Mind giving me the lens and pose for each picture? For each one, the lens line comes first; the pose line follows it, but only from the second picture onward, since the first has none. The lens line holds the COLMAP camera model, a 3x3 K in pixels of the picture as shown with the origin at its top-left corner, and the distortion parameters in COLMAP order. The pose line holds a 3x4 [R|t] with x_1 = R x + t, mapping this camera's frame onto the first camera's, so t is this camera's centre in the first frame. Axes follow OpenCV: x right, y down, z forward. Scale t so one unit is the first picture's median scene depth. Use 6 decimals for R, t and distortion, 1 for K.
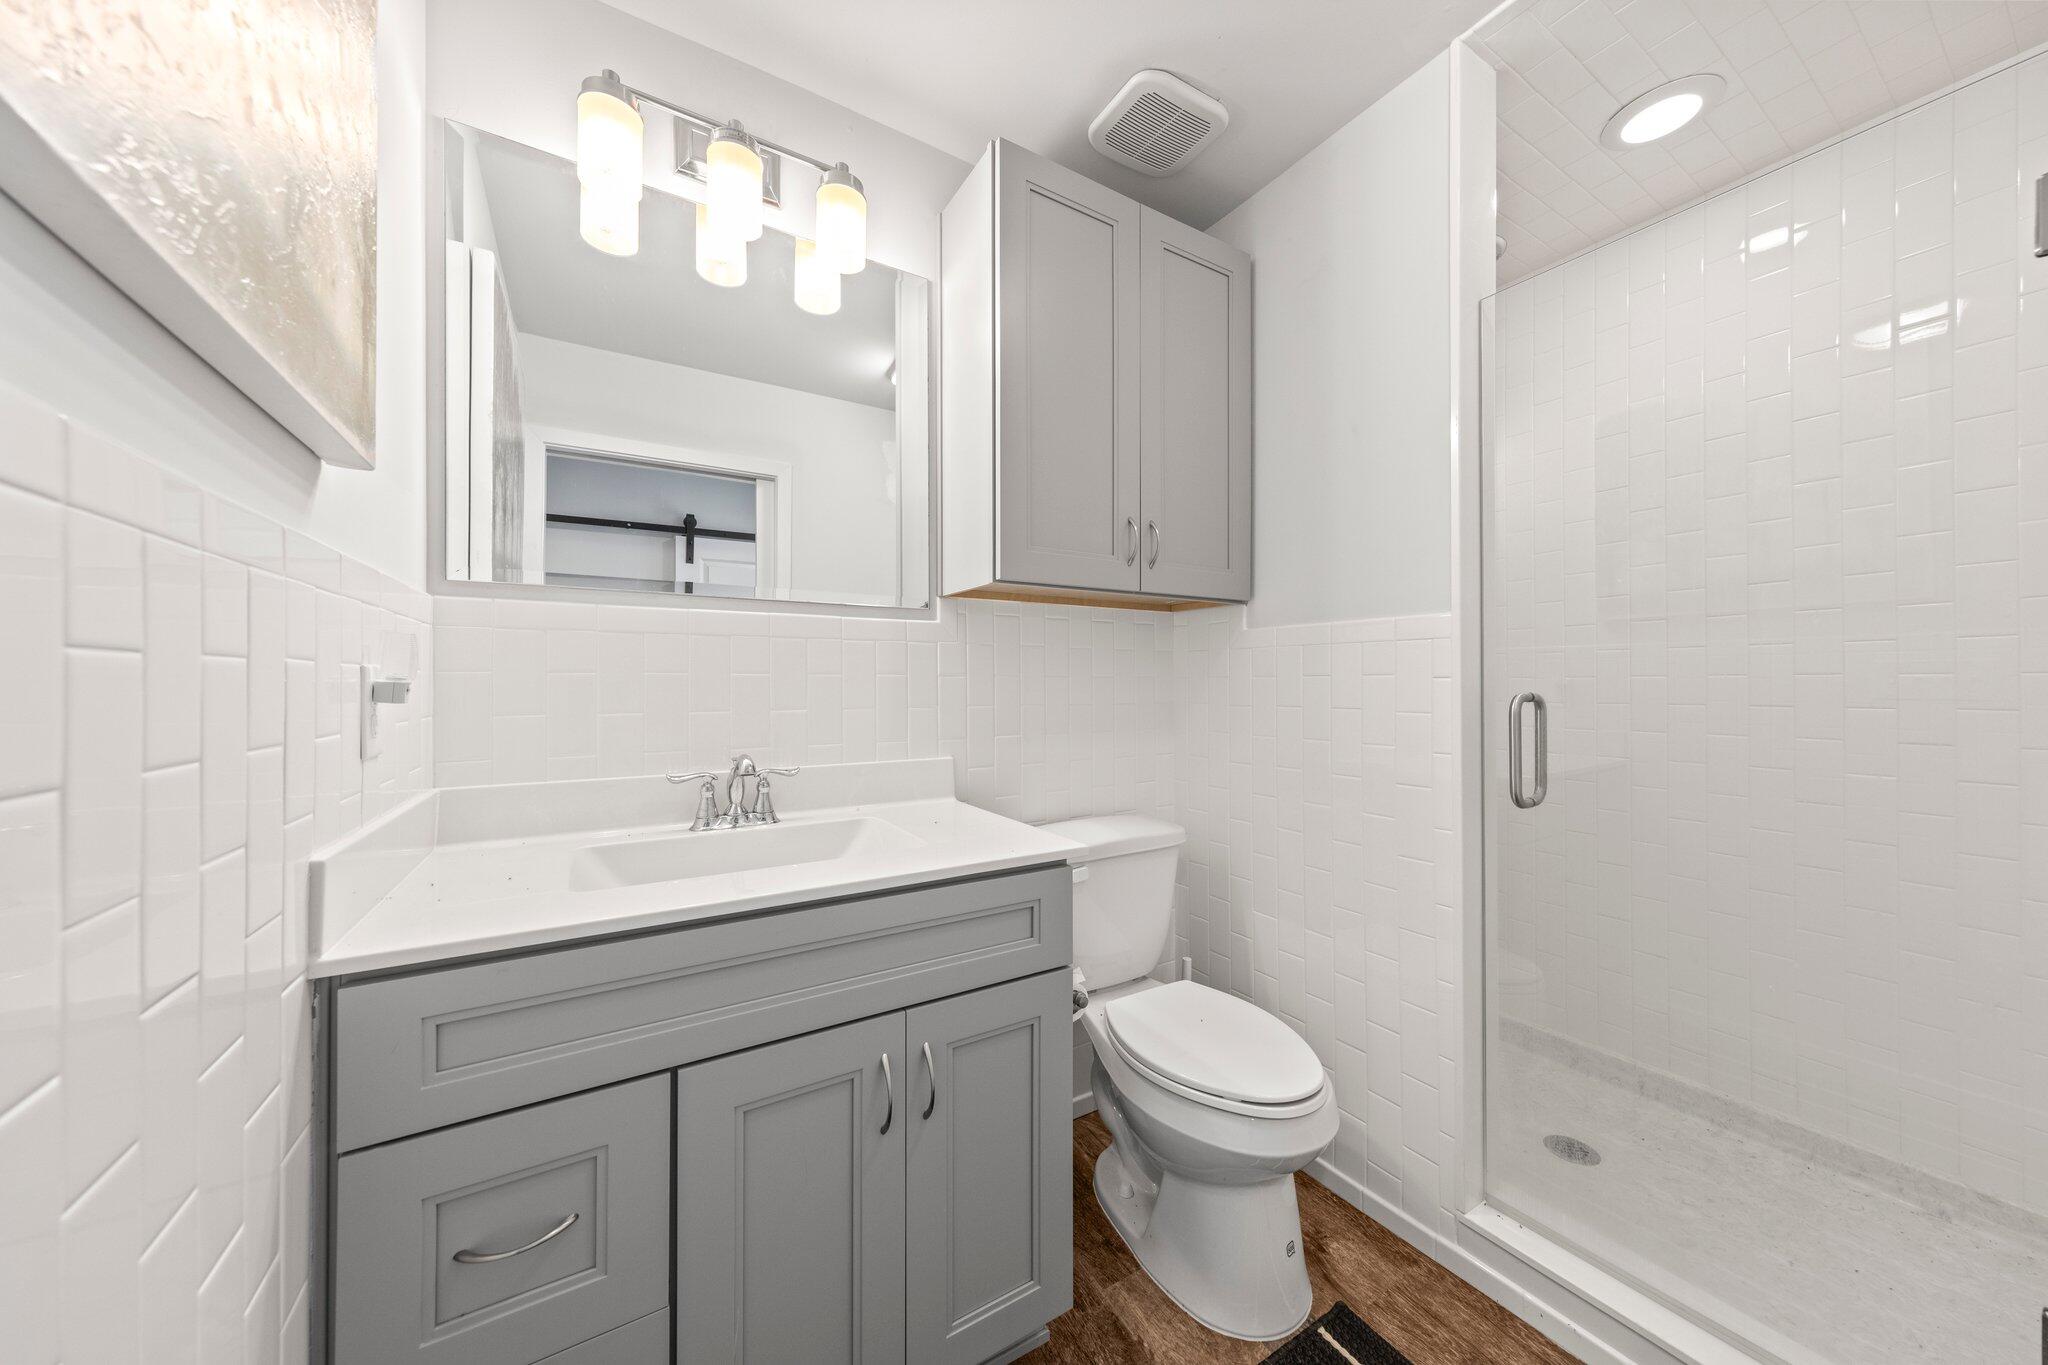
lens RADIAL K [[702.4, 0, 1027.6], [0, 702.4, 692.1], [0, 0, 1]] dist [0.000284, 0.000005]
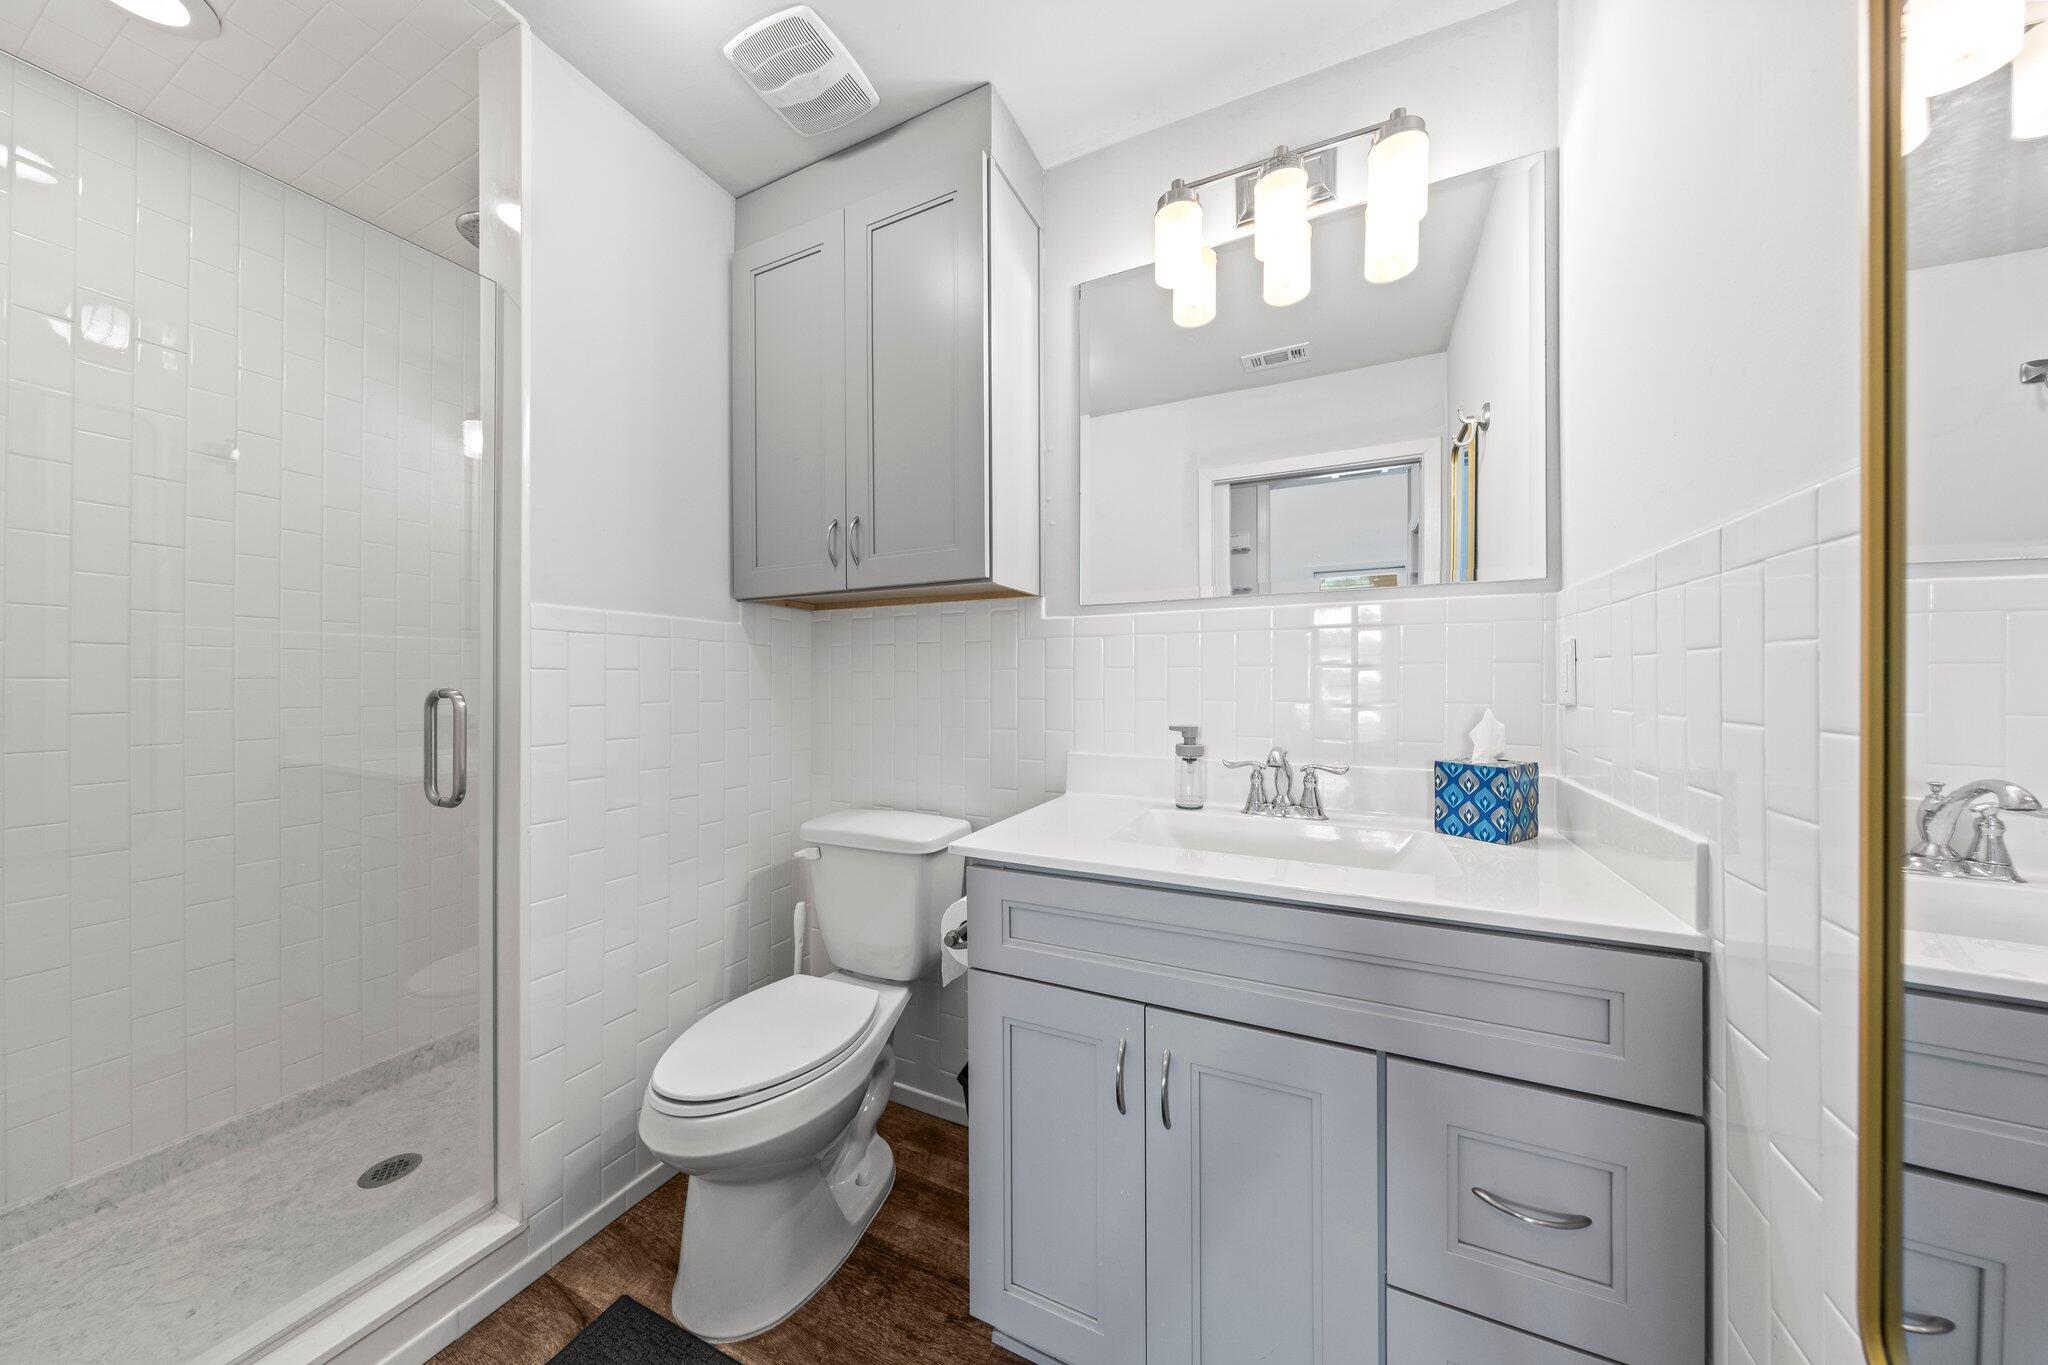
lens RADIAL K [[668.0, 0, 1024.0], [0, 668.0, 682.5], [0, 0, 1]] dist [-0.000802, -0.000042]
pose [[0.546094, 0.000336, -0.837724, 0.238485], [-0.006629, 0.999970, -0.003920, -0.001689], [0.837698, 0.007694, 0.546080, 0.148667]]
